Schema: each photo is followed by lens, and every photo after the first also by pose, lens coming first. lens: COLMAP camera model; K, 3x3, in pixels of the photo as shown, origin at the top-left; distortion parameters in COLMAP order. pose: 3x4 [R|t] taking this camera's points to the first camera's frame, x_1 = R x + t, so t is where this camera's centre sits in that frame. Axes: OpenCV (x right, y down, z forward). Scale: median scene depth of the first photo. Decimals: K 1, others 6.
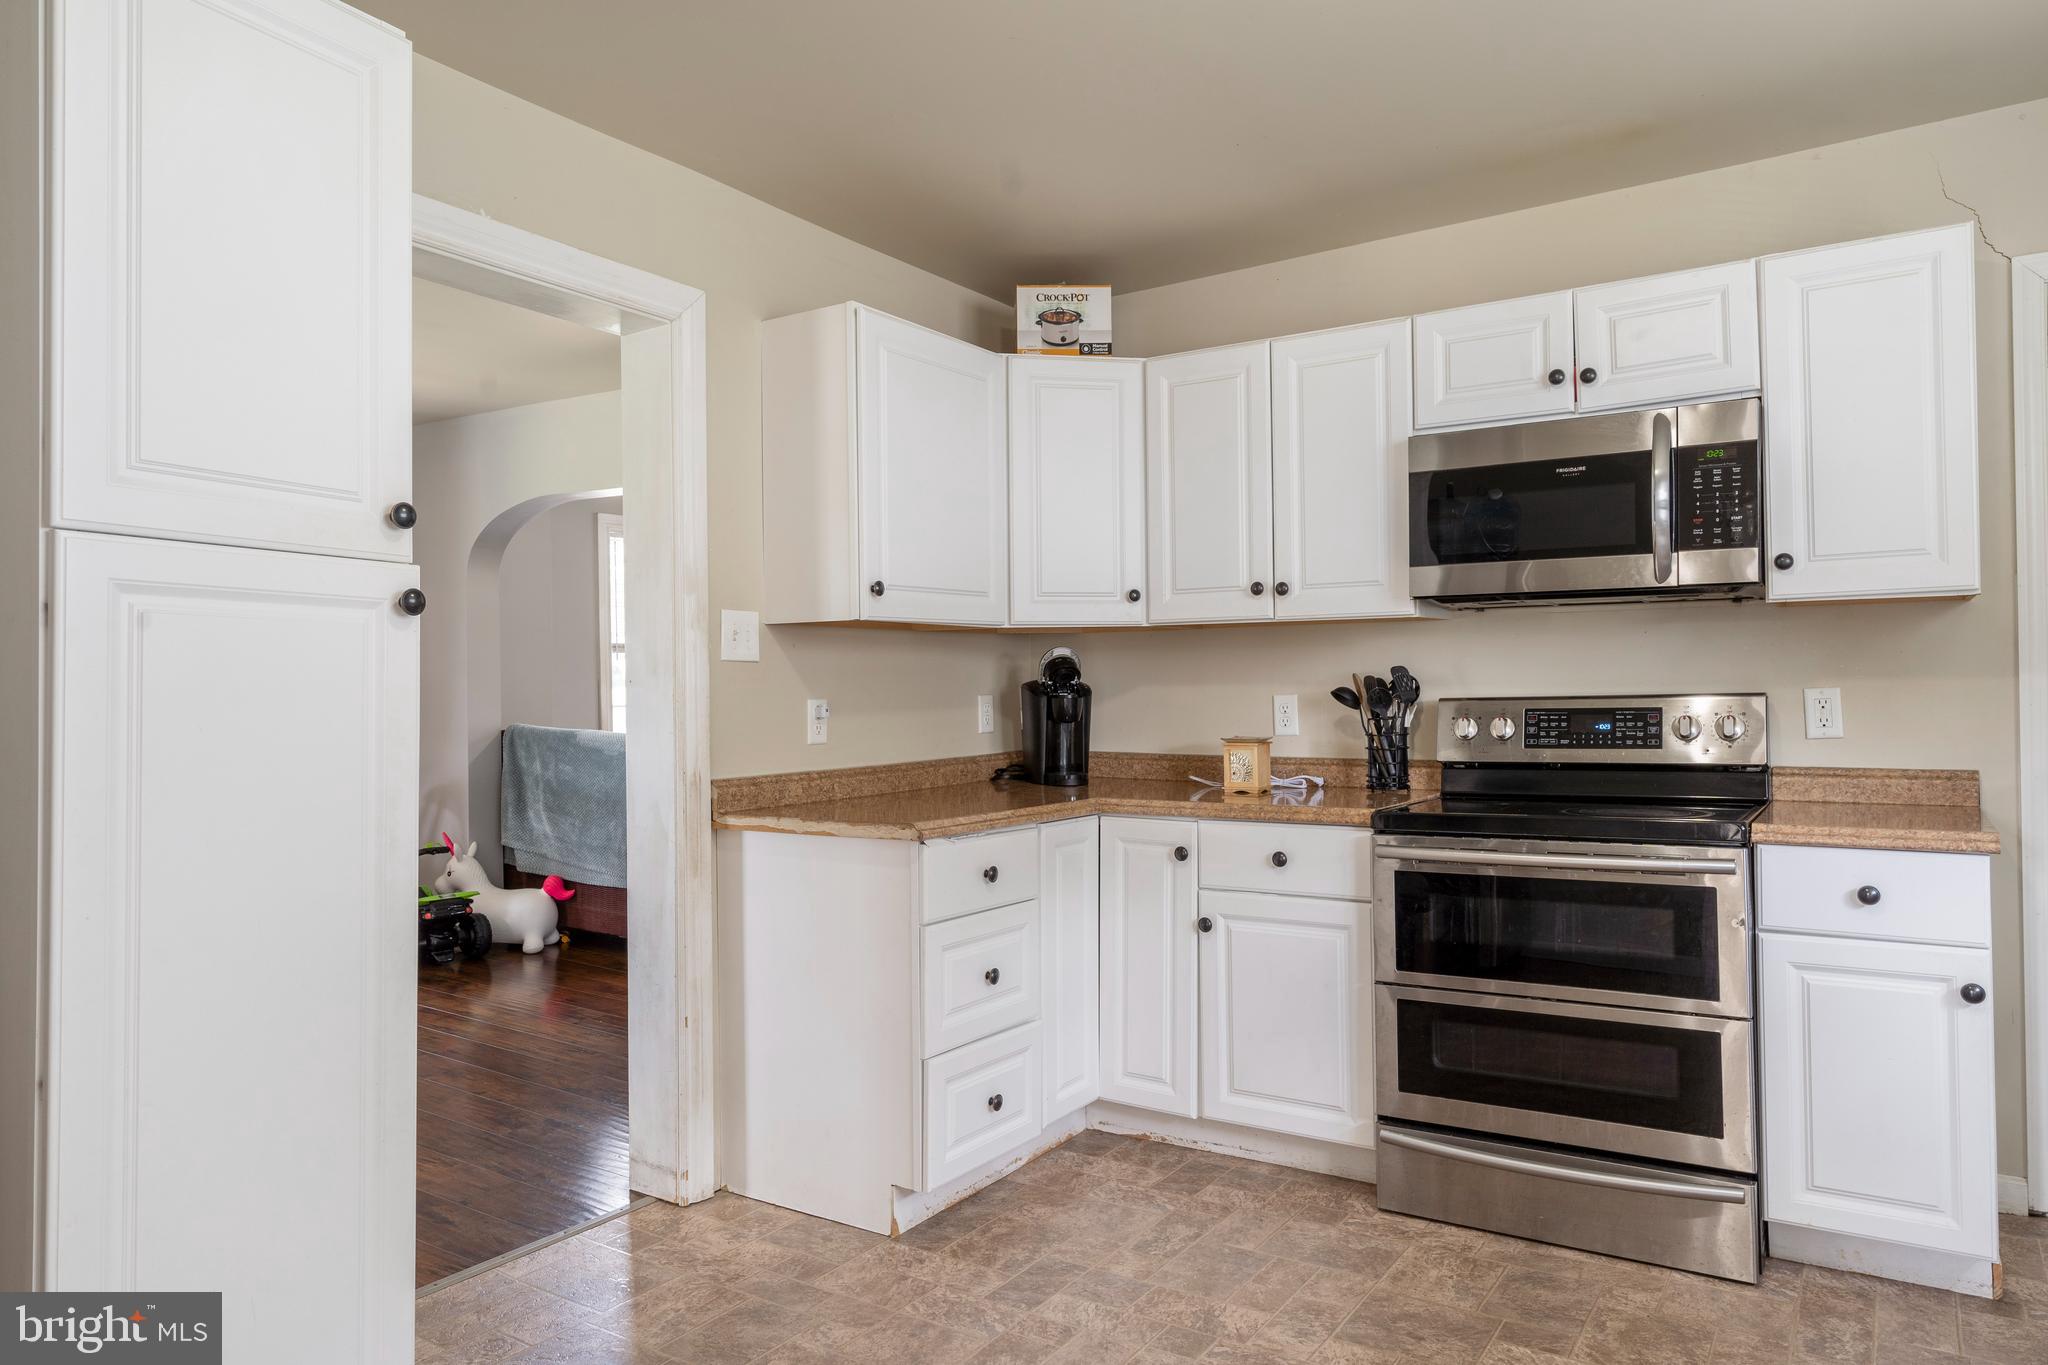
lens RADIAL K [[1316.1, 0, 1021.0], [0, 1316.1, 681.6], [0, 0, 1]] dist [-0.010885, 0.010143]
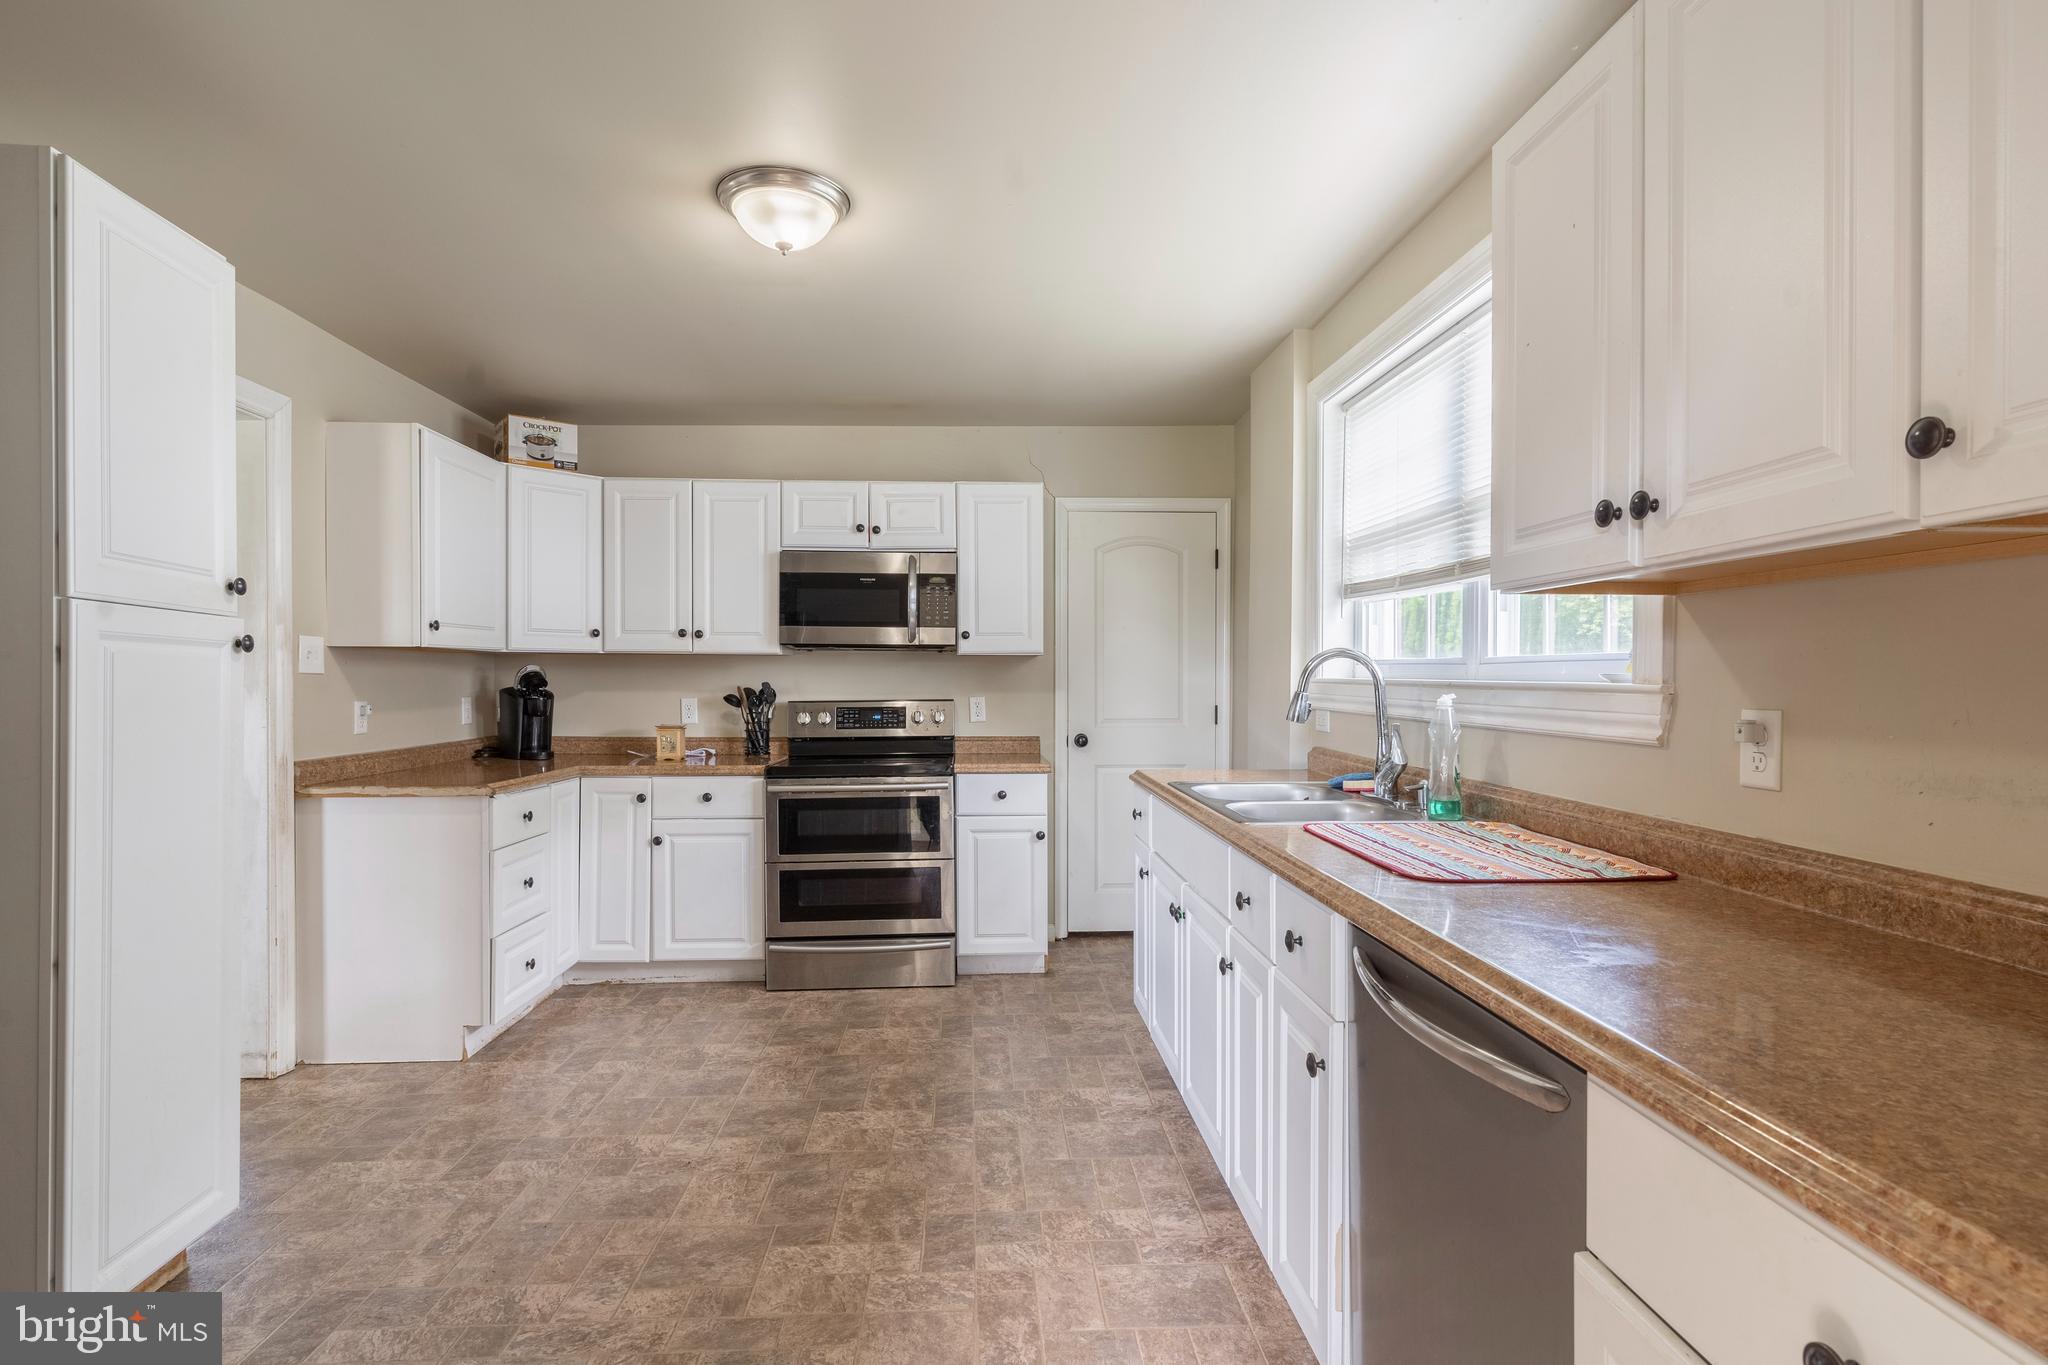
lens RADIAL K [[1012.4, 0, 1031.3], [0, 1012.4, 693.2], [0, 0, 1]] dist [-0.000540, -0.000186]
pose [[0.796393, 0.006280, 0.604746, -0.264223], [-0.014023, 0.999869, 0.008084, -0.014839], [-0.604616, -0.014918, 0.796377, -0.287256]]
